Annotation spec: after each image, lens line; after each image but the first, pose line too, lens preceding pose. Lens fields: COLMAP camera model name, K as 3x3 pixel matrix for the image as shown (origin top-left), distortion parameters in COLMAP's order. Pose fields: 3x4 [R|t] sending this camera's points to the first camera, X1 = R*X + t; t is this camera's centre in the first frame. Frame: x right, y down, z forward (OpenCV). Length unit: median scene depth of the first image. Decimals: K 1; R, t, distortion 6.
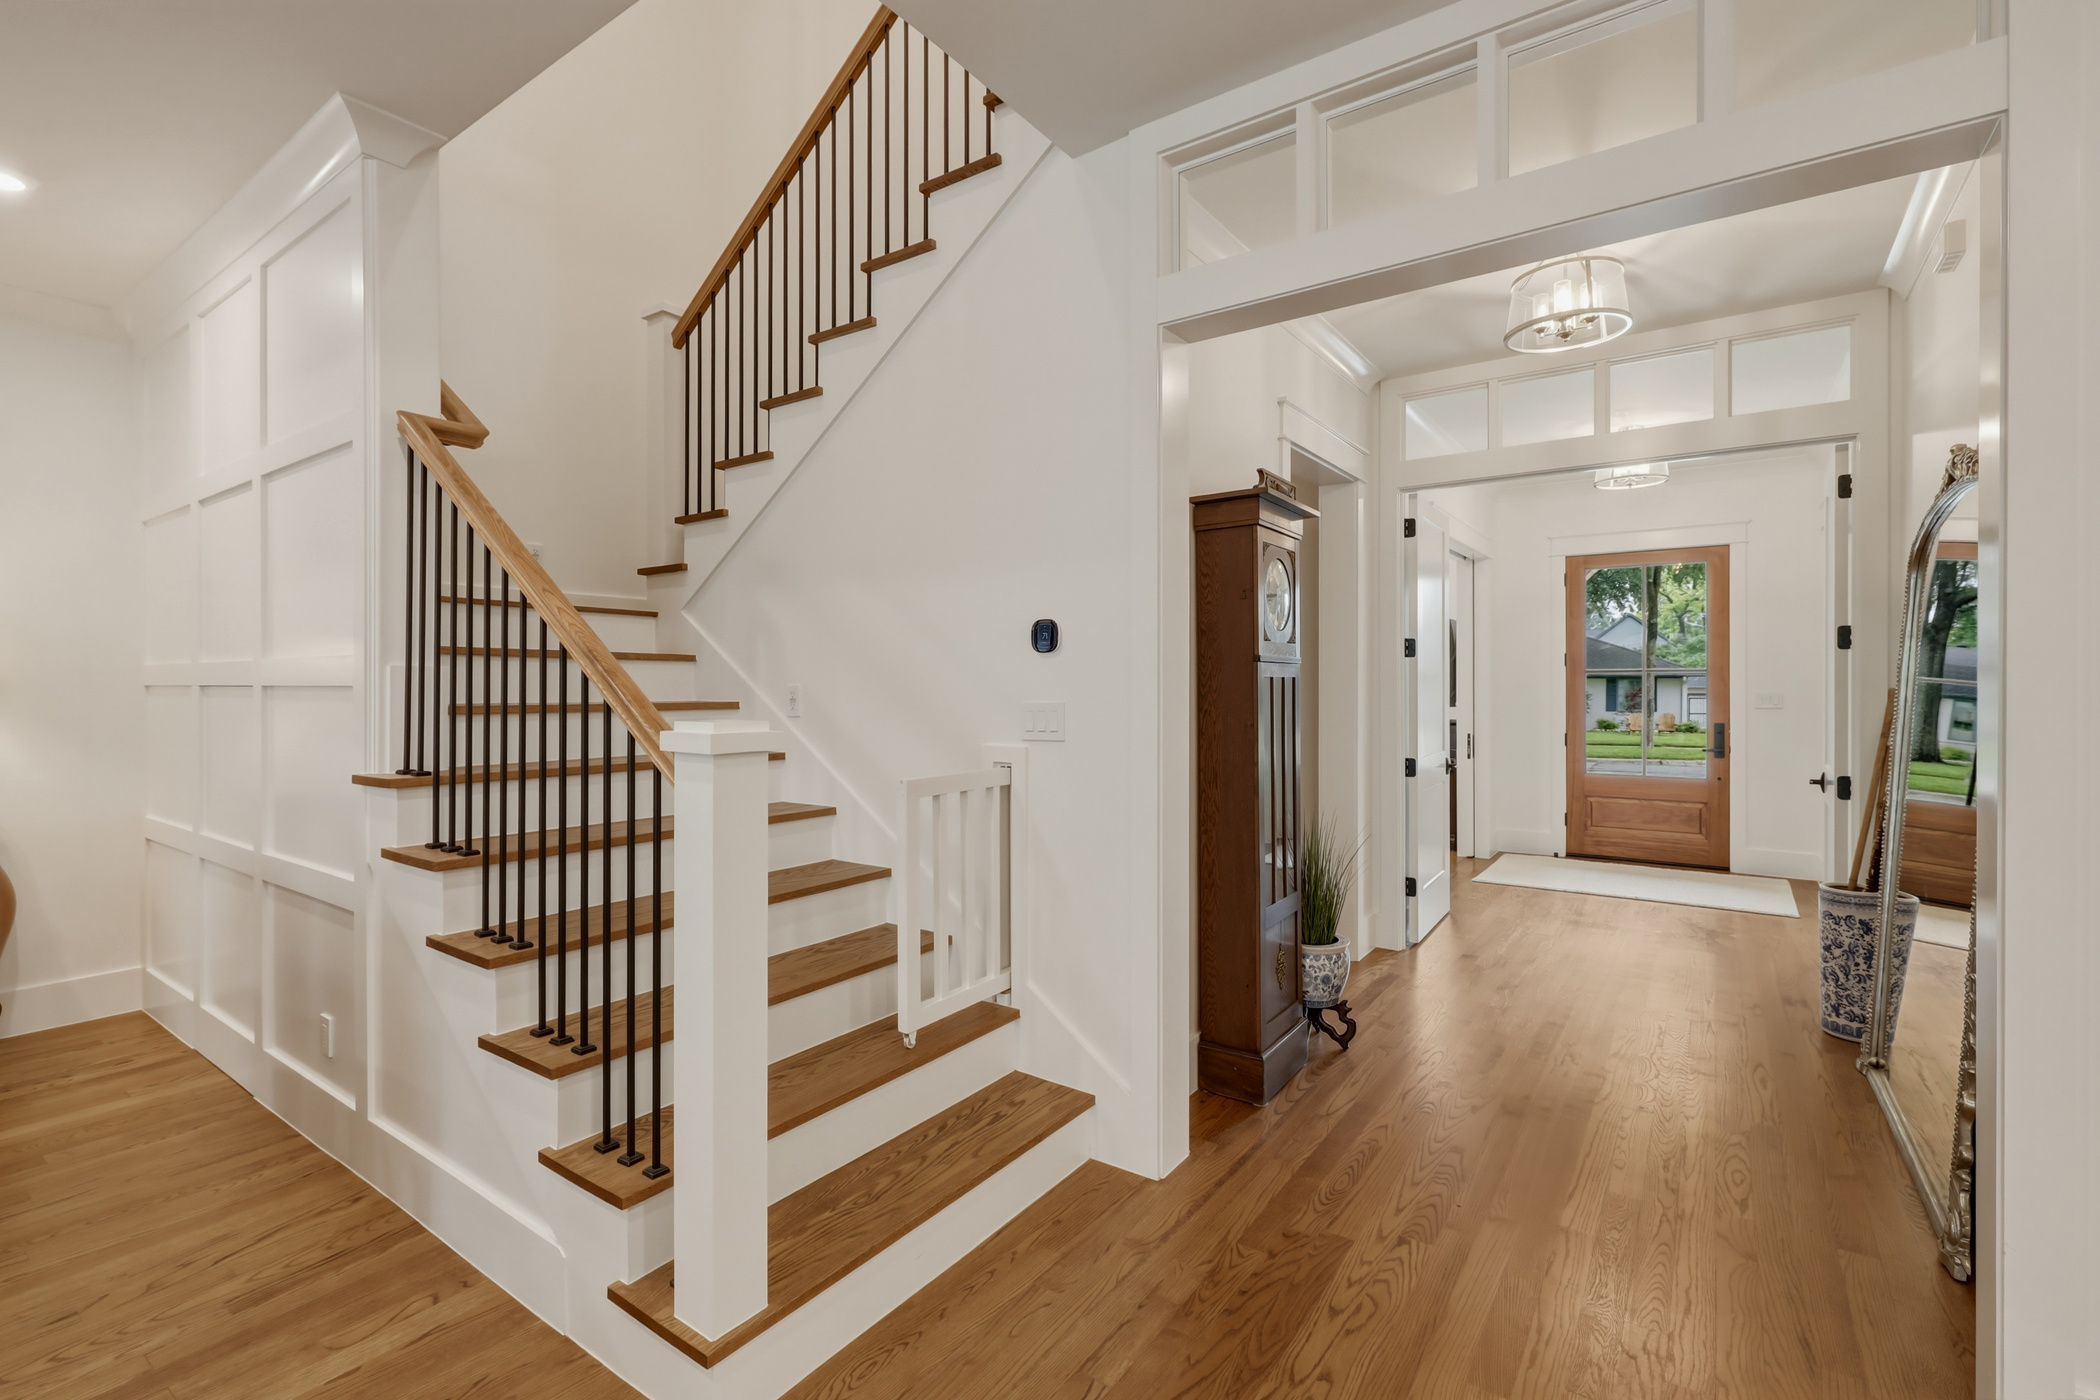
lens RADIAL K [[945.7, 0, 1047.8], [0, 945.7, 683.3], [0, 0, 1]] dist [0.003315, 0.000055]
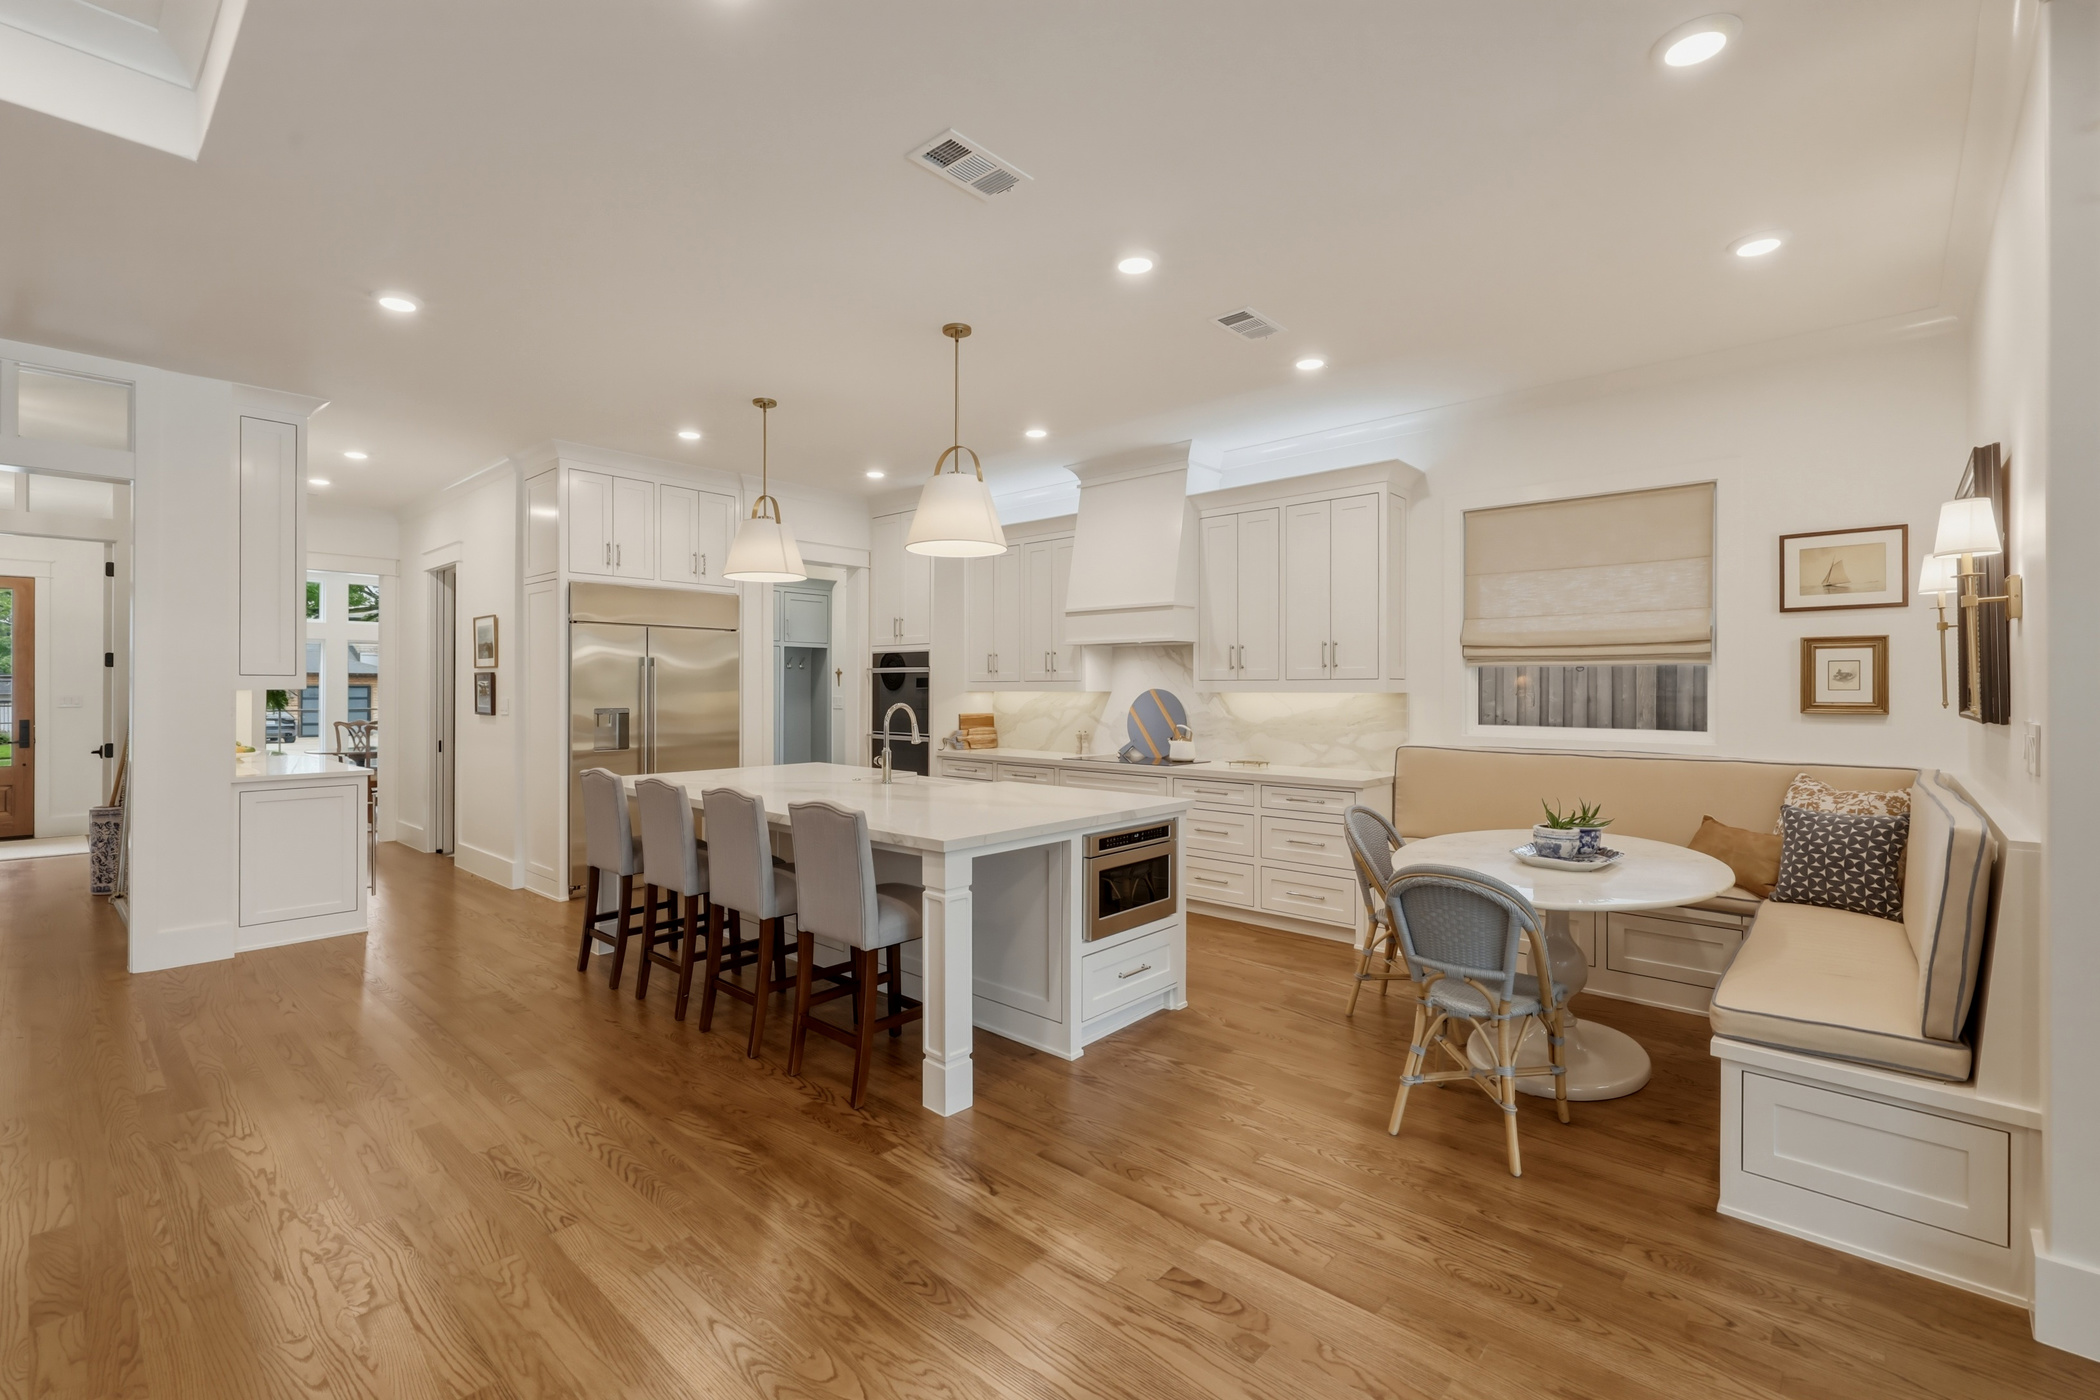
lens RADIAL K [[945.7, 0, 1043.9], [0, 945.7, 689.8], [0, 0, 1]] dist [0.003315, 0.000055]
pose [[0.139847, 0.000419, 0.990173, -0.809131], [-0.003811, 0.999993, 0.000115, -0.003378], [-0.990166, -0.003789, 0.139848, -1.196910]]
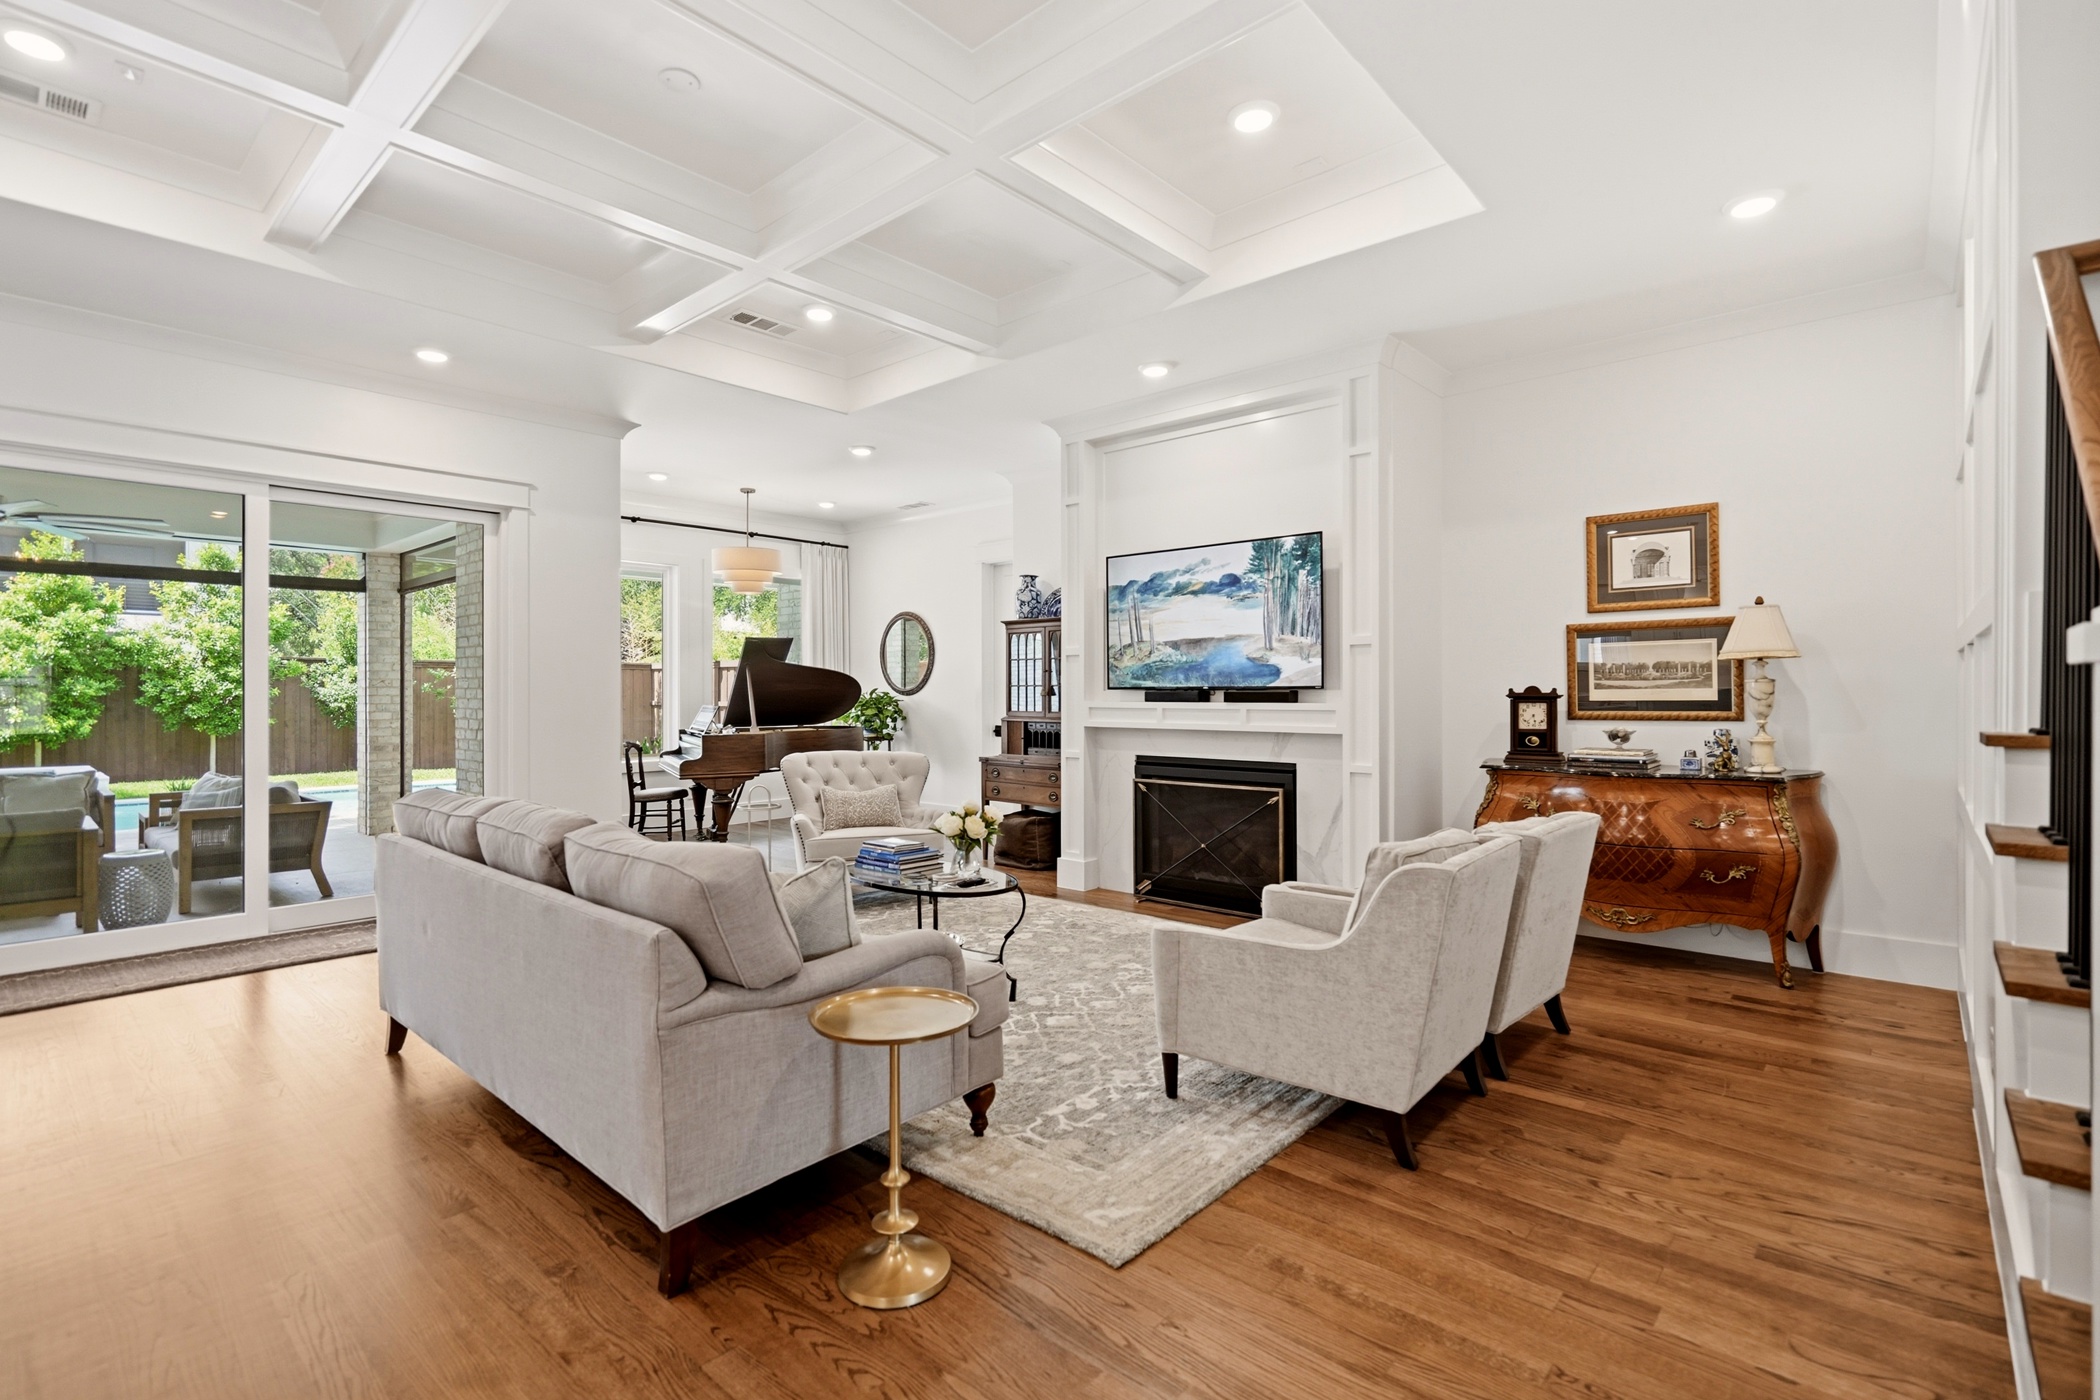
lens RADIAL K [[945.7, 0, 1032.8], [0, 945.7, 694.3], [0, 0, 1]] dist [0.003315, 0.000055]
pose [[-0.138776, -0.003646, -0.990317, 0.162895], [0.010079, 0.999936, -0.005094, 0.056270], [0.990273, -0.010688, -0.138730, 0.292643]]
